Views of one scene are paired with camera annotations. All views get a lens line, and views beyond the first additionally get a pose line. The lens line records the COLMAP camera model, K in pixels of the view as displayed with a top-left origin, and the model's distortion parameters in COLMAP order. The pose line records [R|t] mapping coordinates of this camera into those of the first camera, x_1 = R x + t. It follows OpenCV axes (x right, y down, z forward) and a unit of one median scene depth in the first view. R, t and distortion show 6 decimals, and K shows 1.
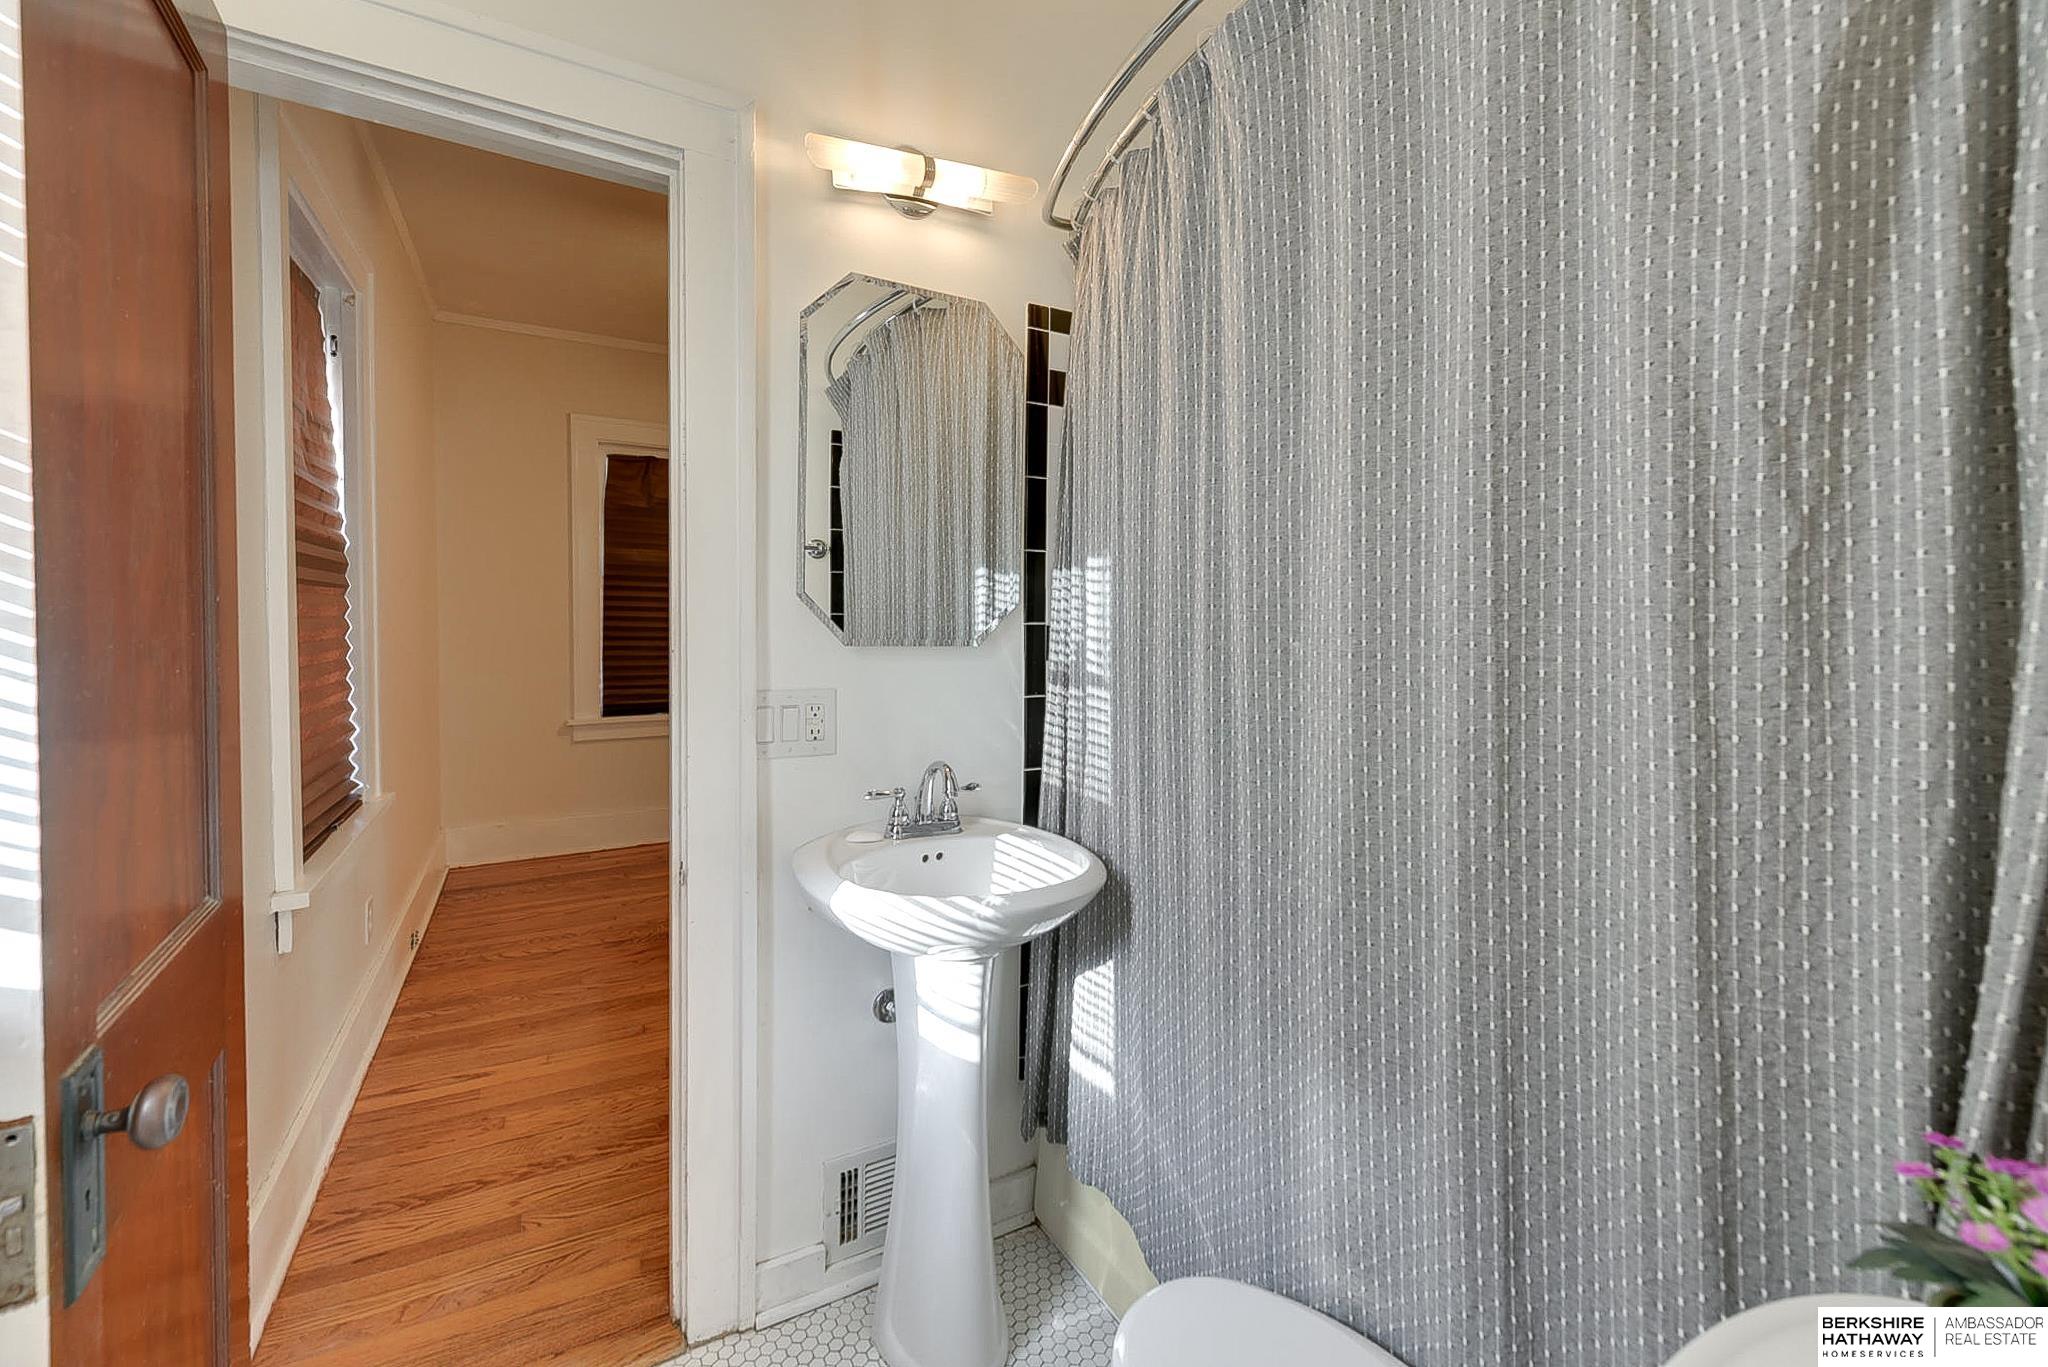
lens RADIAL K [[829.4, 0, 1012.0], [0, 829.4, 618.6], [0, 0, 1]] dist [0.003349, -0.000310]
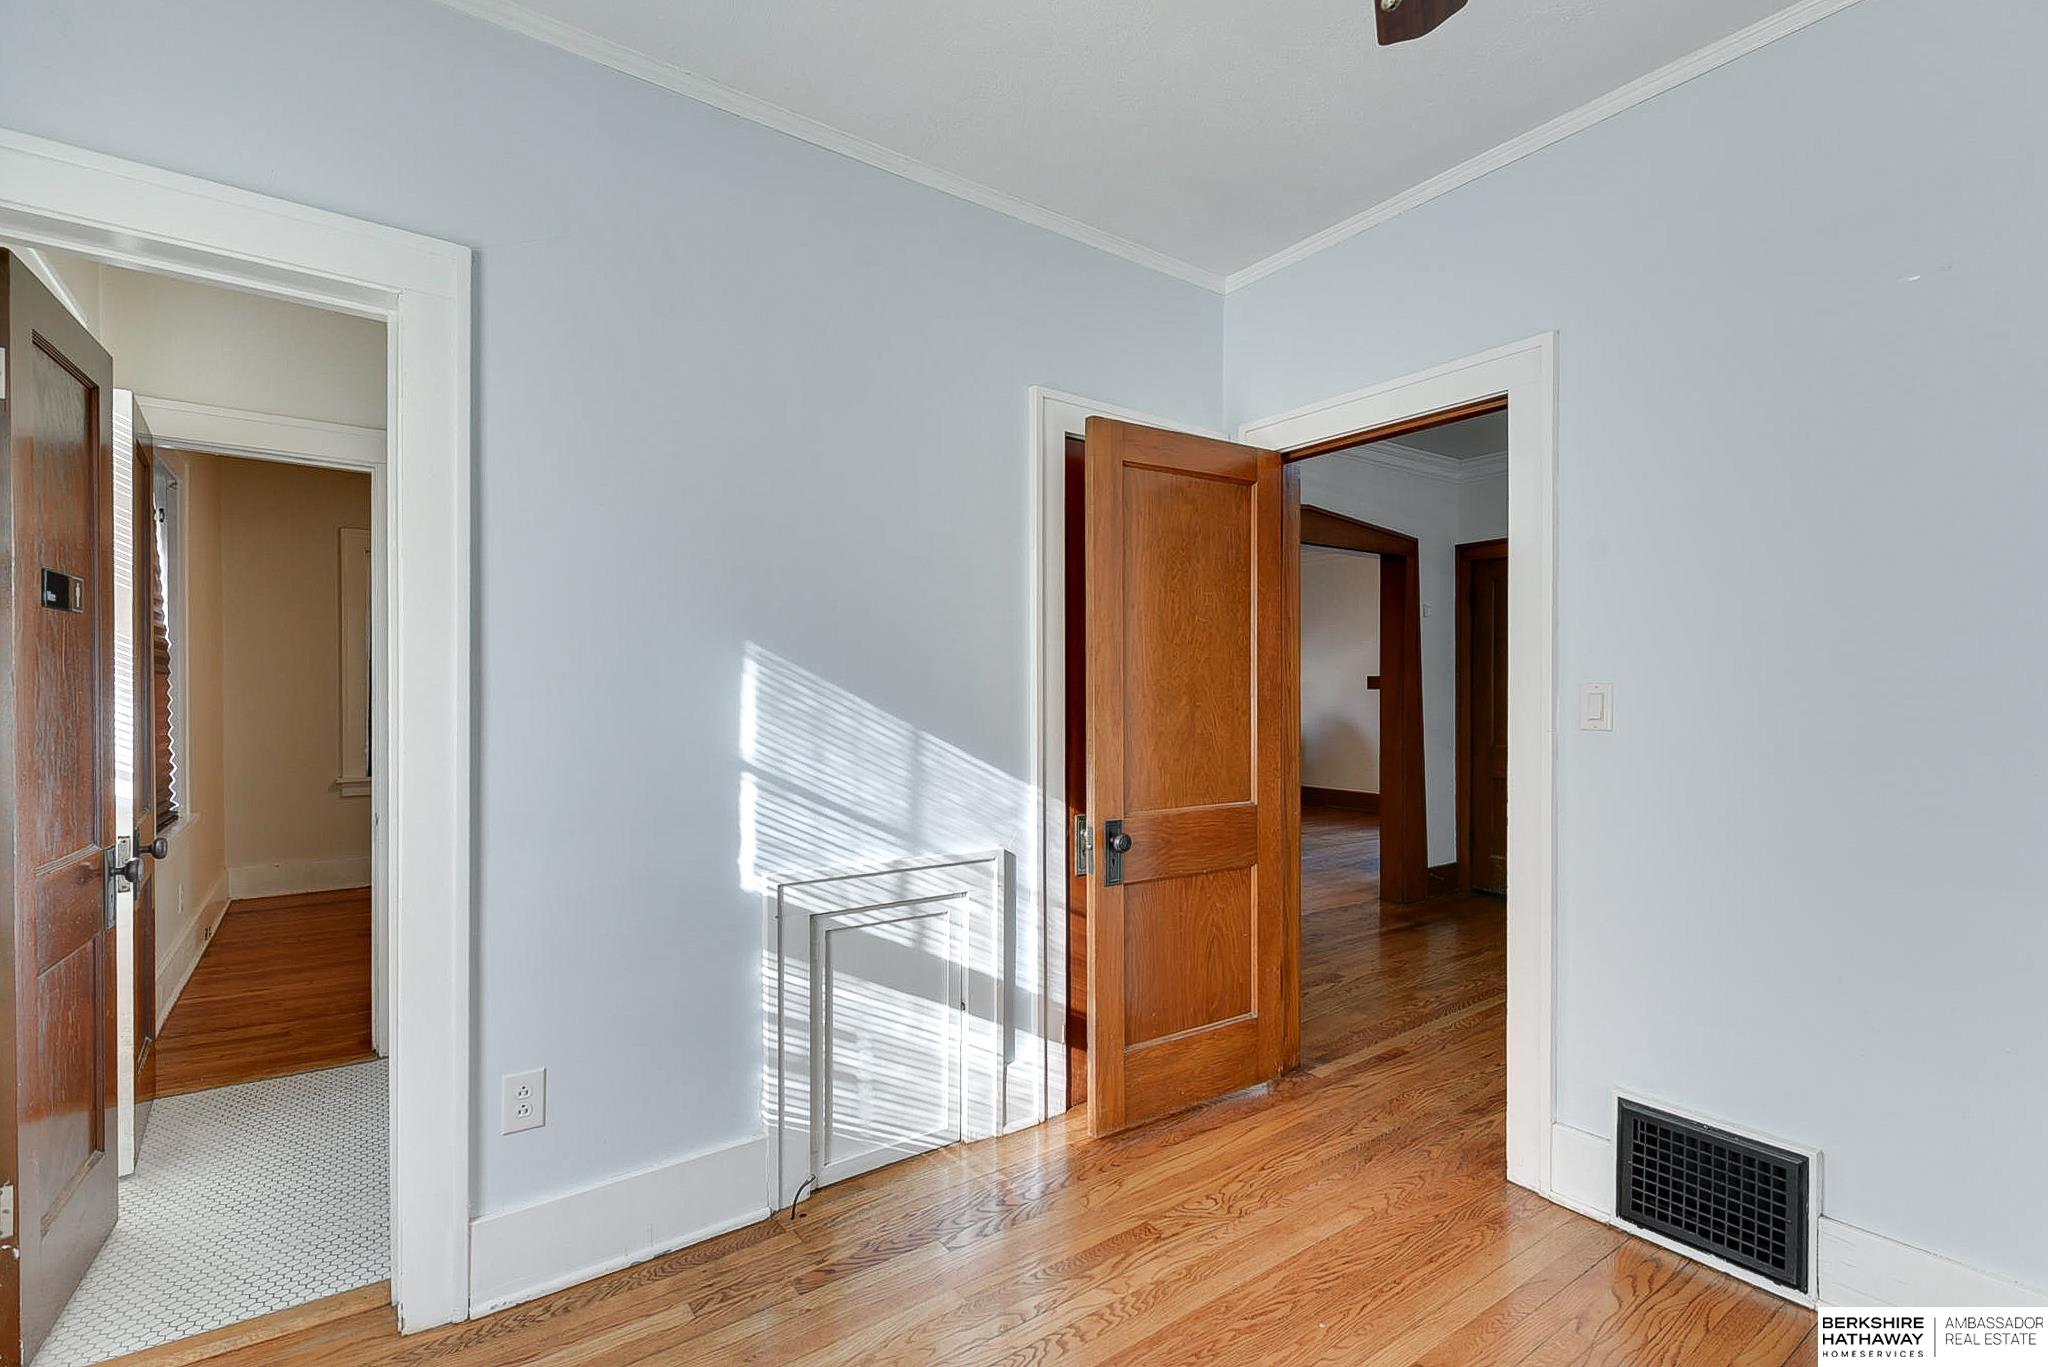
lens RADIAL K [[928.1, 0, 1019.0], [0, 928.1, 684.5], [0, 0, 1]] dist [-0.004784, -0.000514]
pose [[0.992353, -0.003772, 0.123371, 0.541959], [0.005563, 0.999884, -0.014179, 0.016219], [-0.123303, 0.014757, 0.992259, -0.880687]]
